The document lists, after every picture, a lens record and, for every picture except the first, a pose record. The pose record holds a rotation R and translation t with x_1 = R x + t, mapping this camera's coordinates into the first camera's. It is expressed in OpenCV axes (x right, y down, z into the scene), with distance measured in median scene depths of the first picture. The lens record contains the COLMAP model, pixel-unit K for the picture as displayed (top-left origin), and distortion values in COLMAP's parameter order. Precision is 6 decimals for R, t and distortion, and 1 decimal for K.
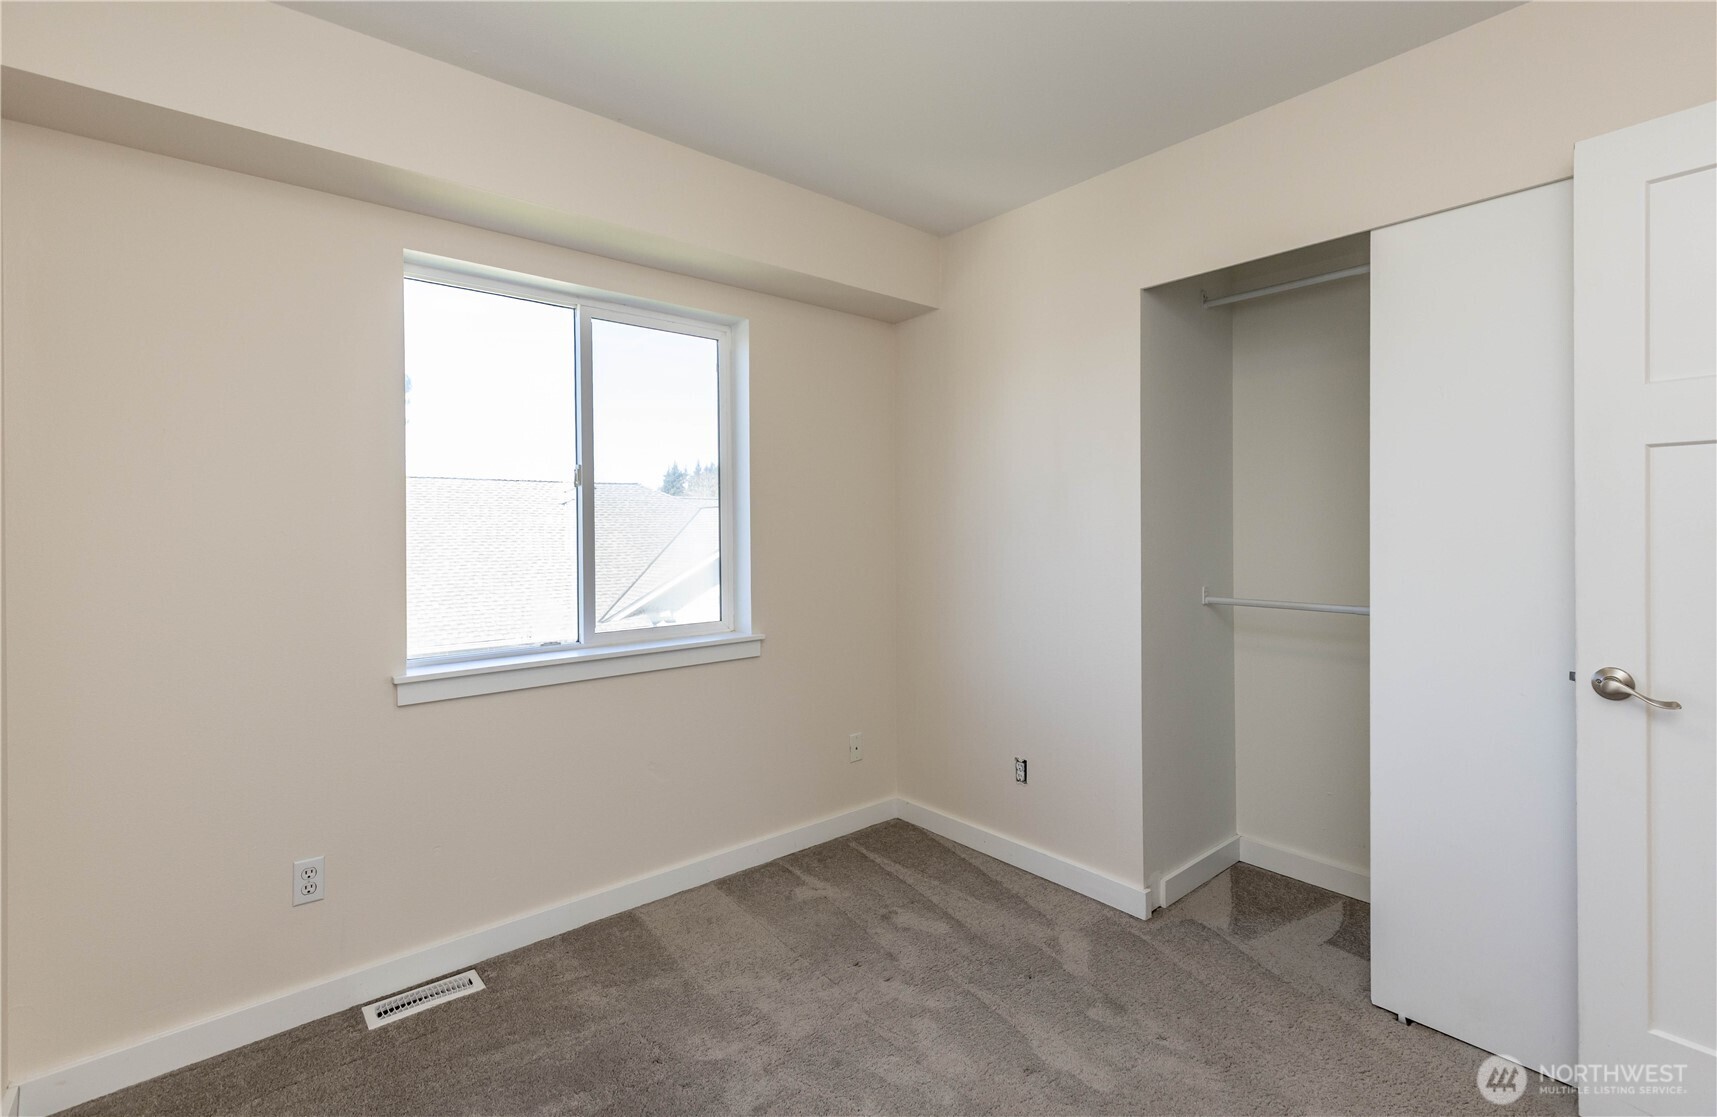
lens RADIAL K [[764.2, 0, 863.4], [0, 764.2, 530.5], [0, 0, 1]] dist [0.010420, -0.000119]
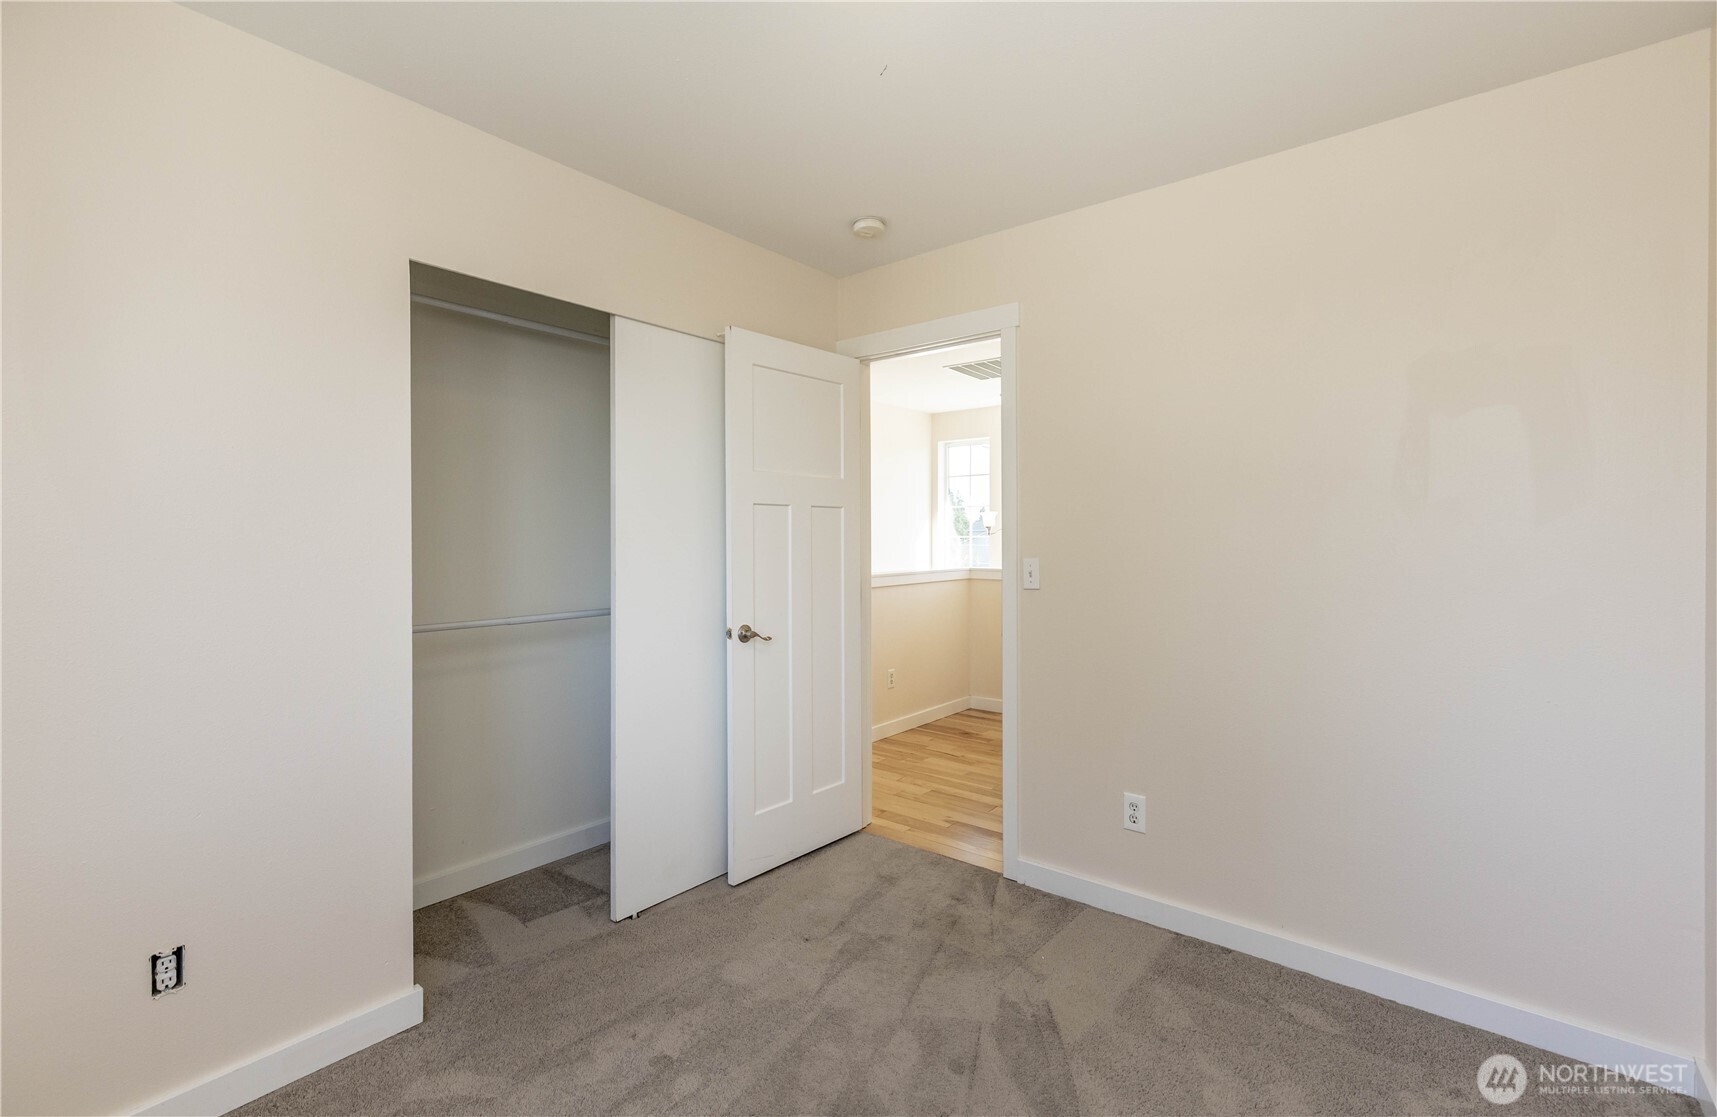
lens RADIAL K [[764.2, 0, 863.4], [0, 764.2, 530.5], [0, 0, 1]] dist [0.010420, -0.000119]
pose [[-0.189967, 0.010025, 0.981739, -0.595826], [0.002690, 0.999949, -0.009691, -0.016090], [-0.981787, 0.000800, -0.189984, 0.748166]]
